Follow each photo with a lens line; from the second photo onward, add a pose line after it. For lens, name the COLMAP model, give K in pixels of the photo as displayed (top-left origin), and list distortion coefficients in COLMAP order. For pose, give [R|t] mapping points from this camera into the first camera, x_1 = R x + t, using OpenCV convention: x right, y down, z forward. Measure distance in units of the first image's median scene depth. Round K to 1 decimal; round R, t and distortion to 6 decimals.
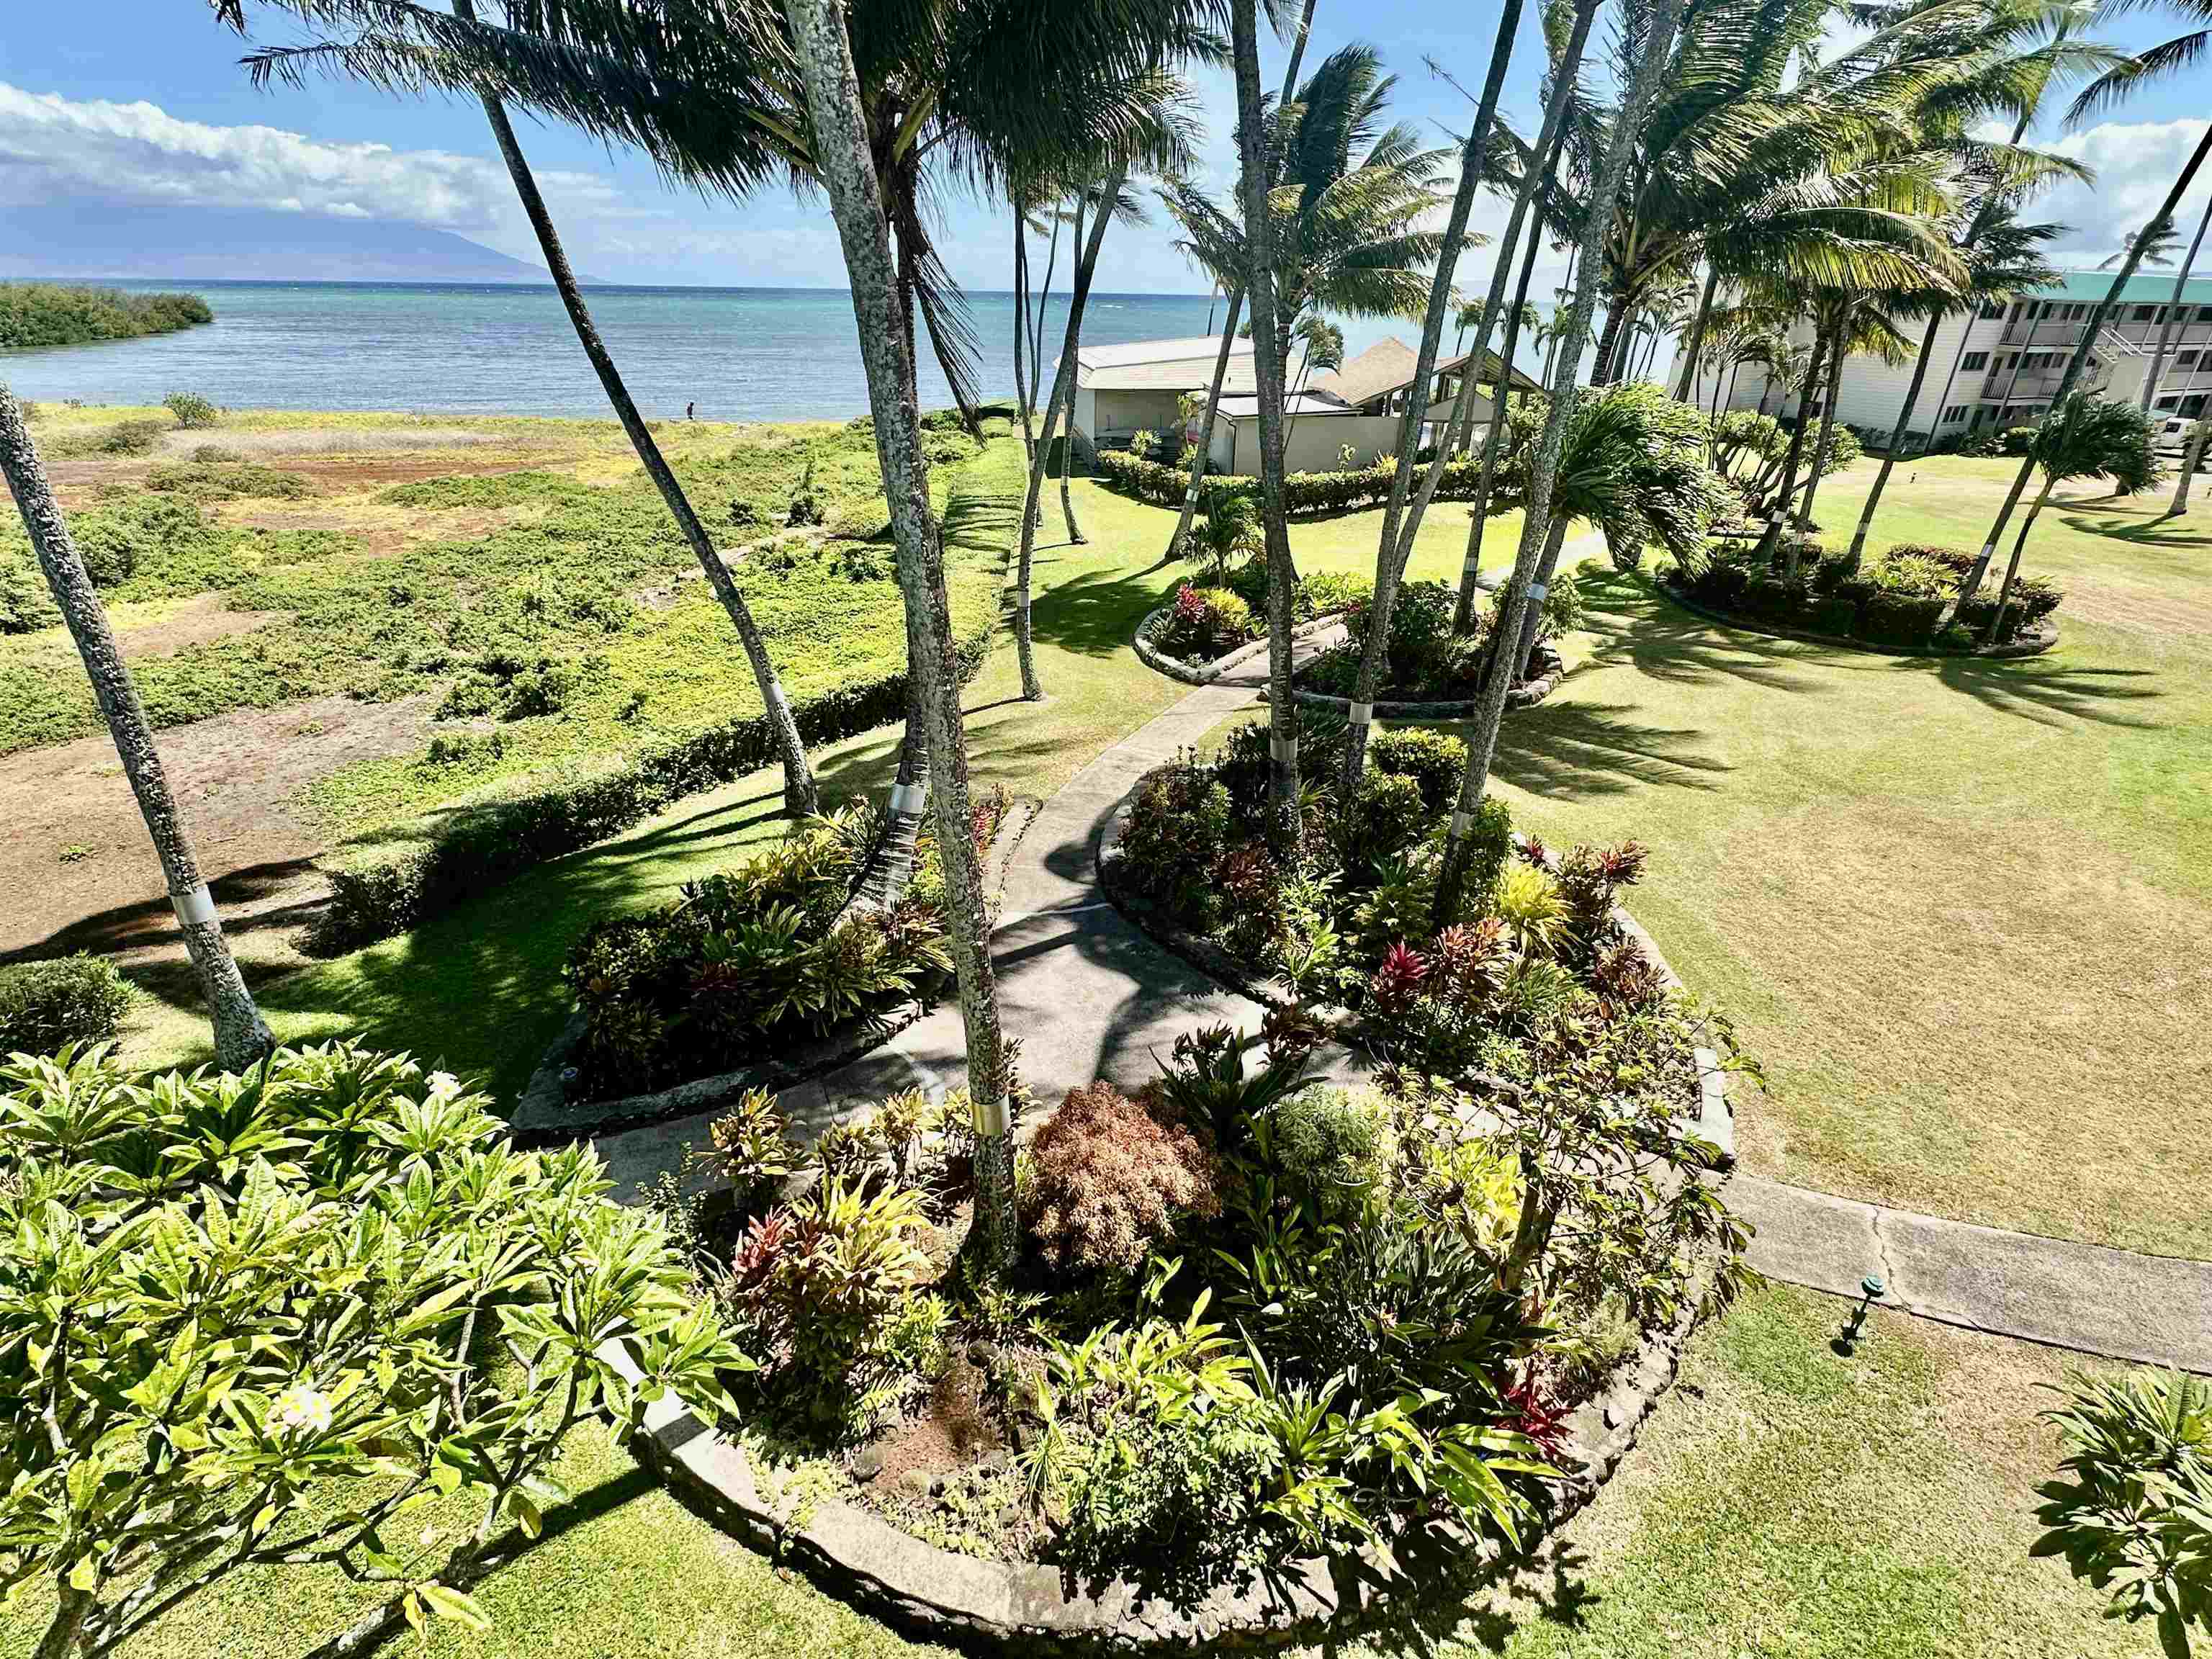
lens RADIAL K [[1051.1, 0, 1103.0], [0, 1051.1, 831.4], [0, 0, 1]] dist [-0.002539, -0.000728]
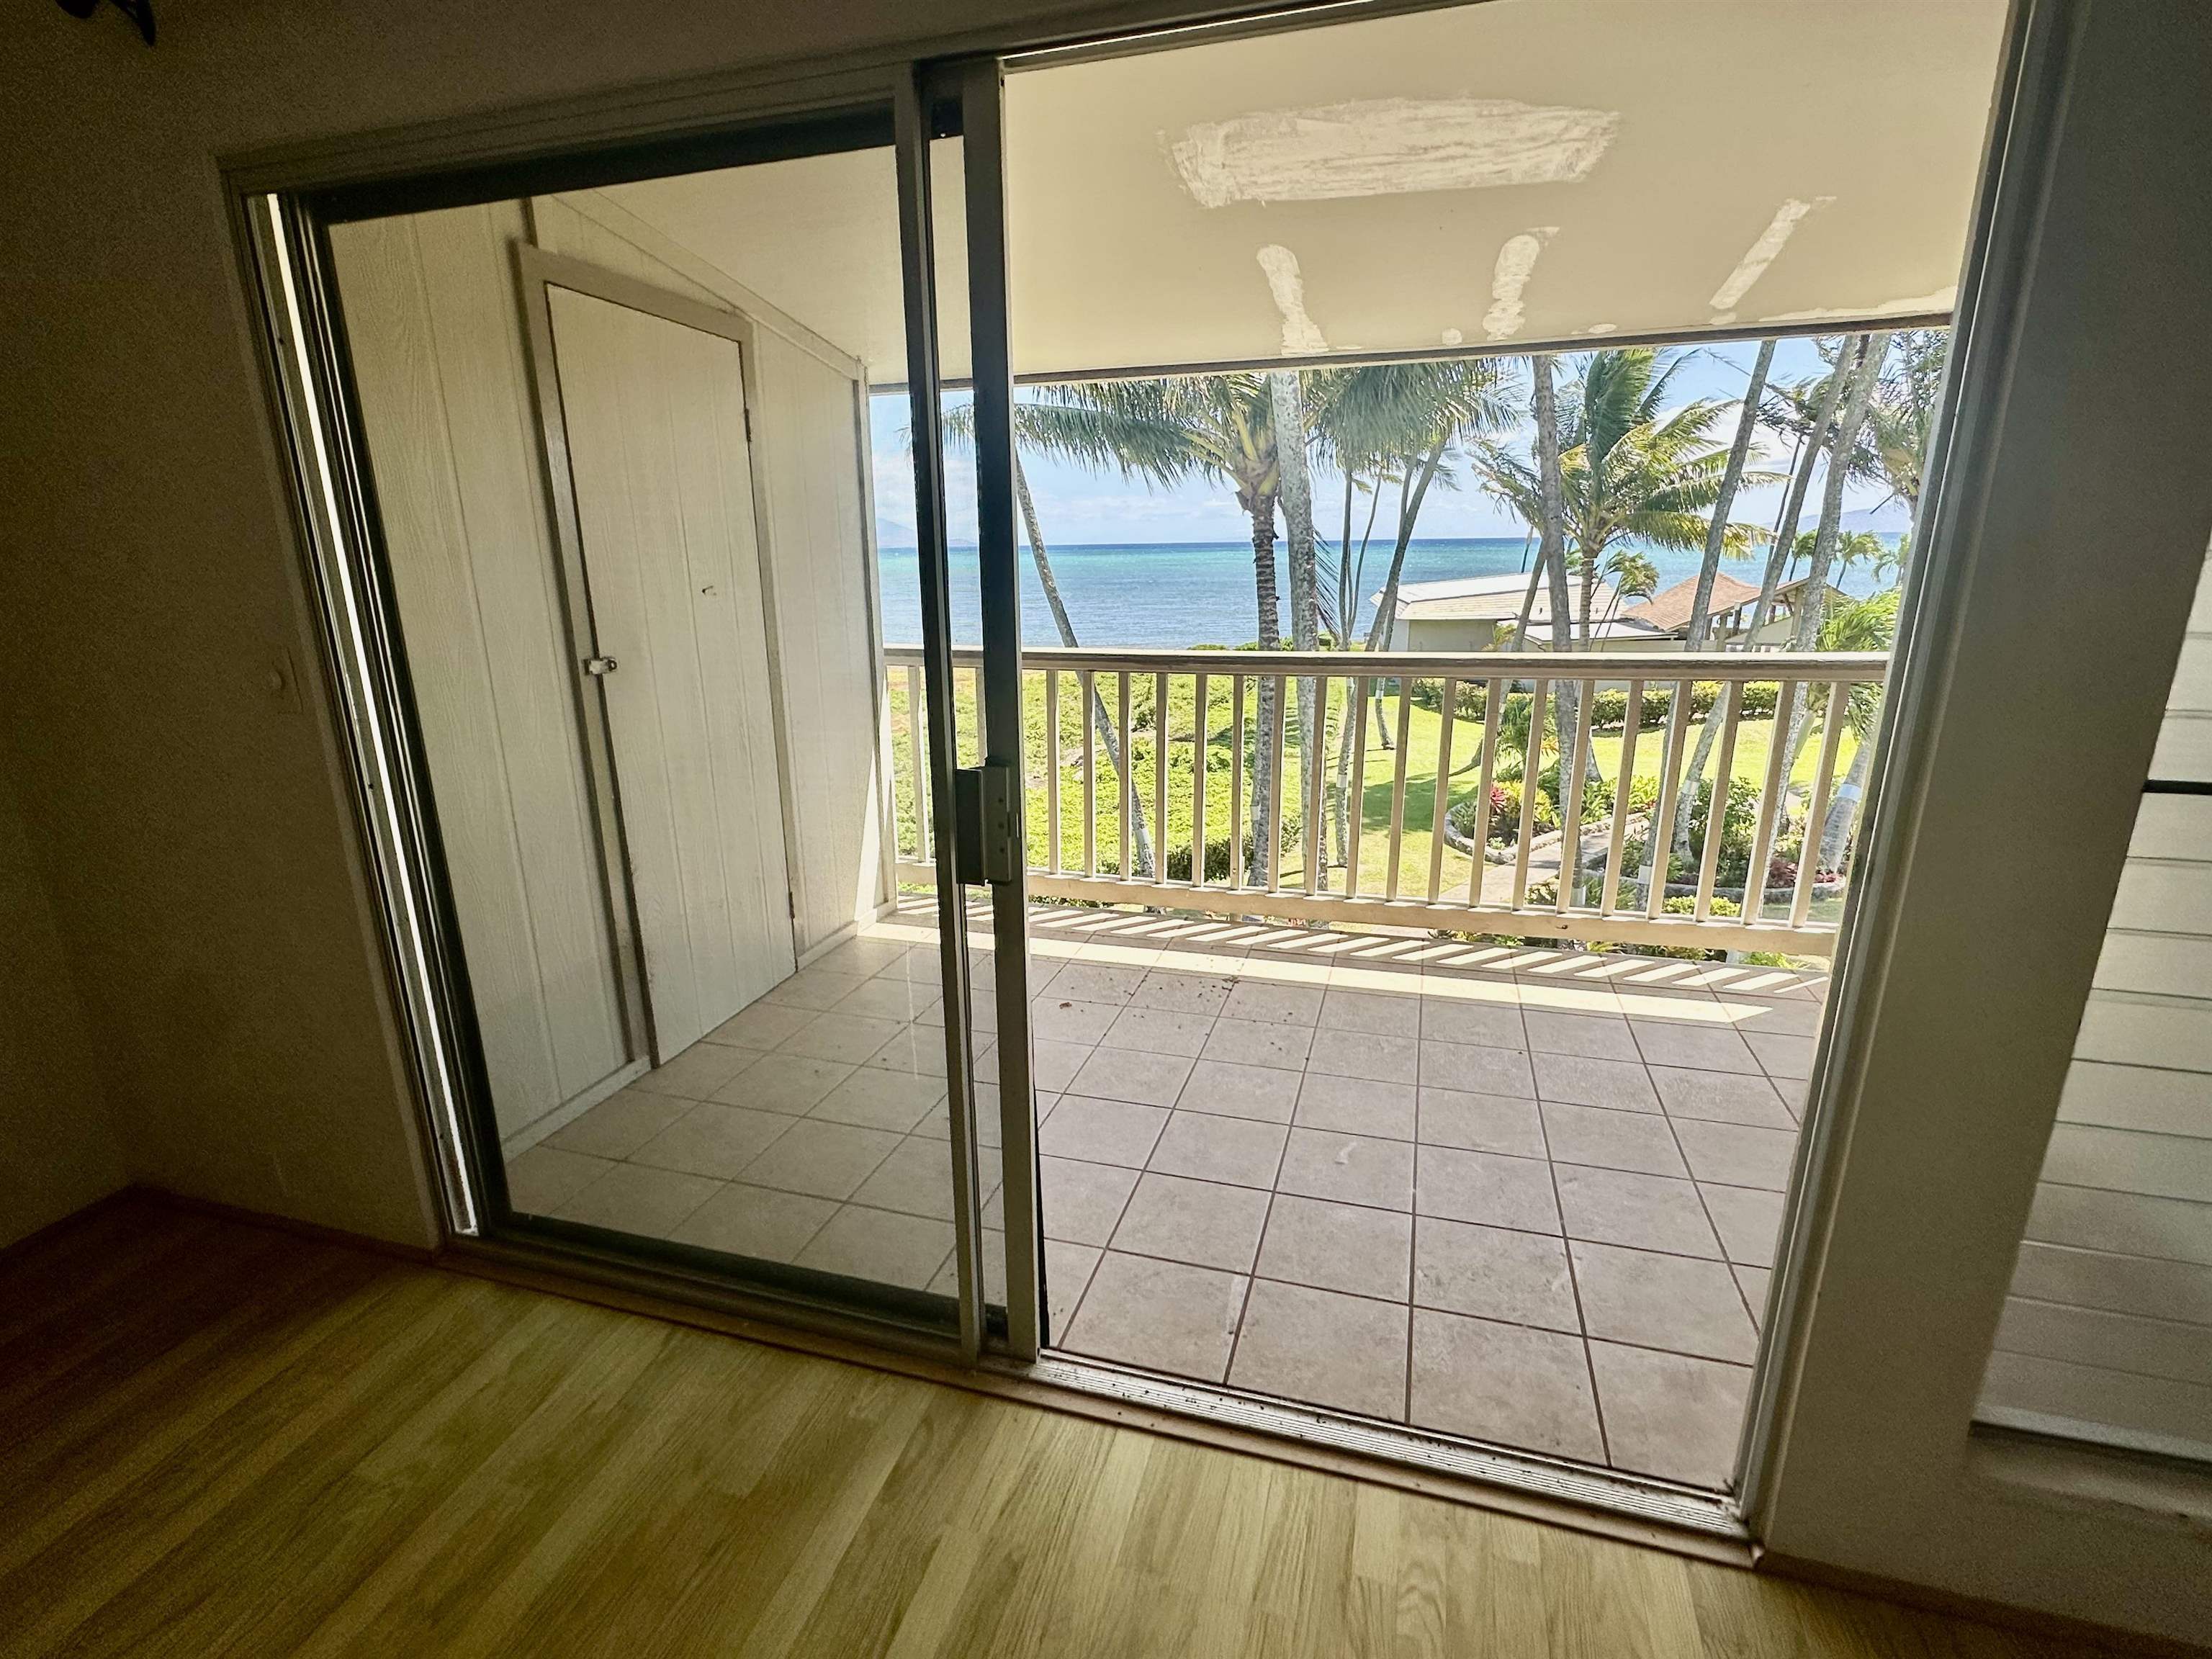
lens RADIAL K [[1051.1, 0, 1101.4], [0, 1051.1, 835.9], [0, 0, 1]] dist [-0.002539, -0.000728]
pose [[0.959814, 0.045705, -0.276892, -0.006660], [-0.100590, 0.977121, -0.187394, 0.089159], [0.261992, 0.207715, 0.942451, -0.171786]]
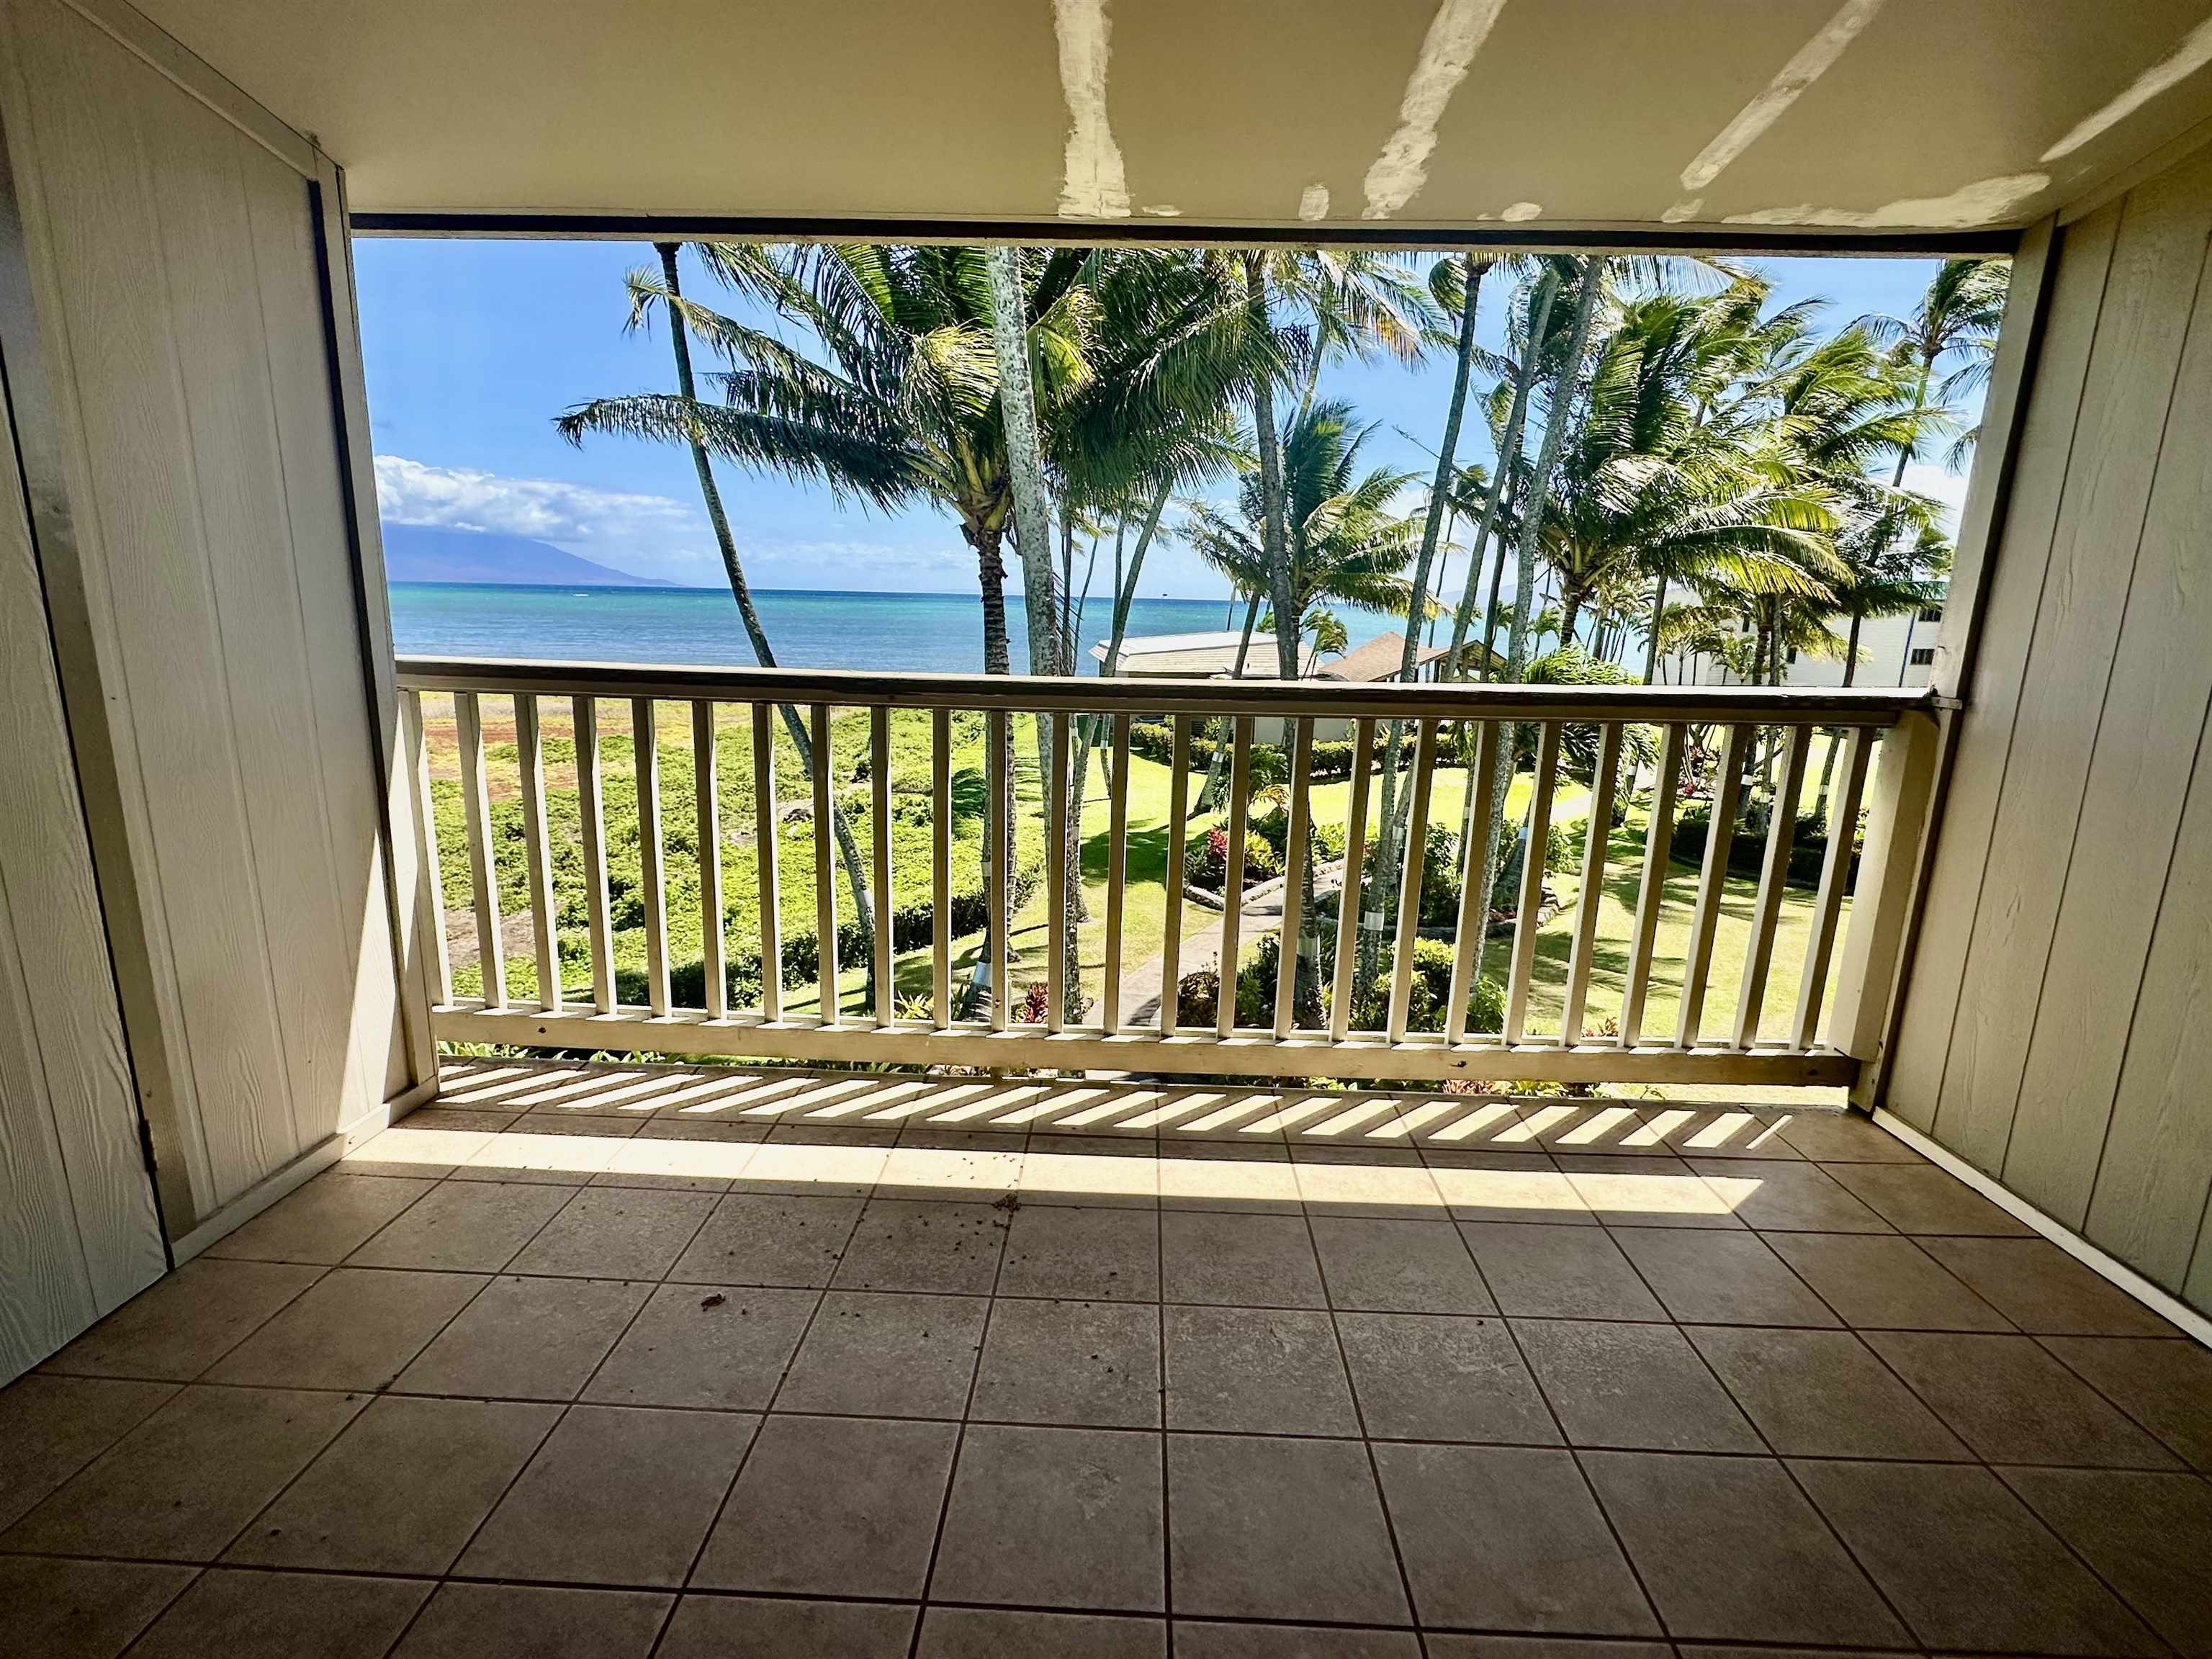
lens RADIAL K [[1051.1, 0, 1107.5], [0, 1051.1, 829.1], [0, 0, 1]] dist [-0.002539, -0.000728]
pose [[0.999794, 0.011904, -0.016460, -0.022037], [-0.015704, 0.966910, -0.254635, 0.067214], [0.012885, 0.254841, 0.966897, -0.107597]]
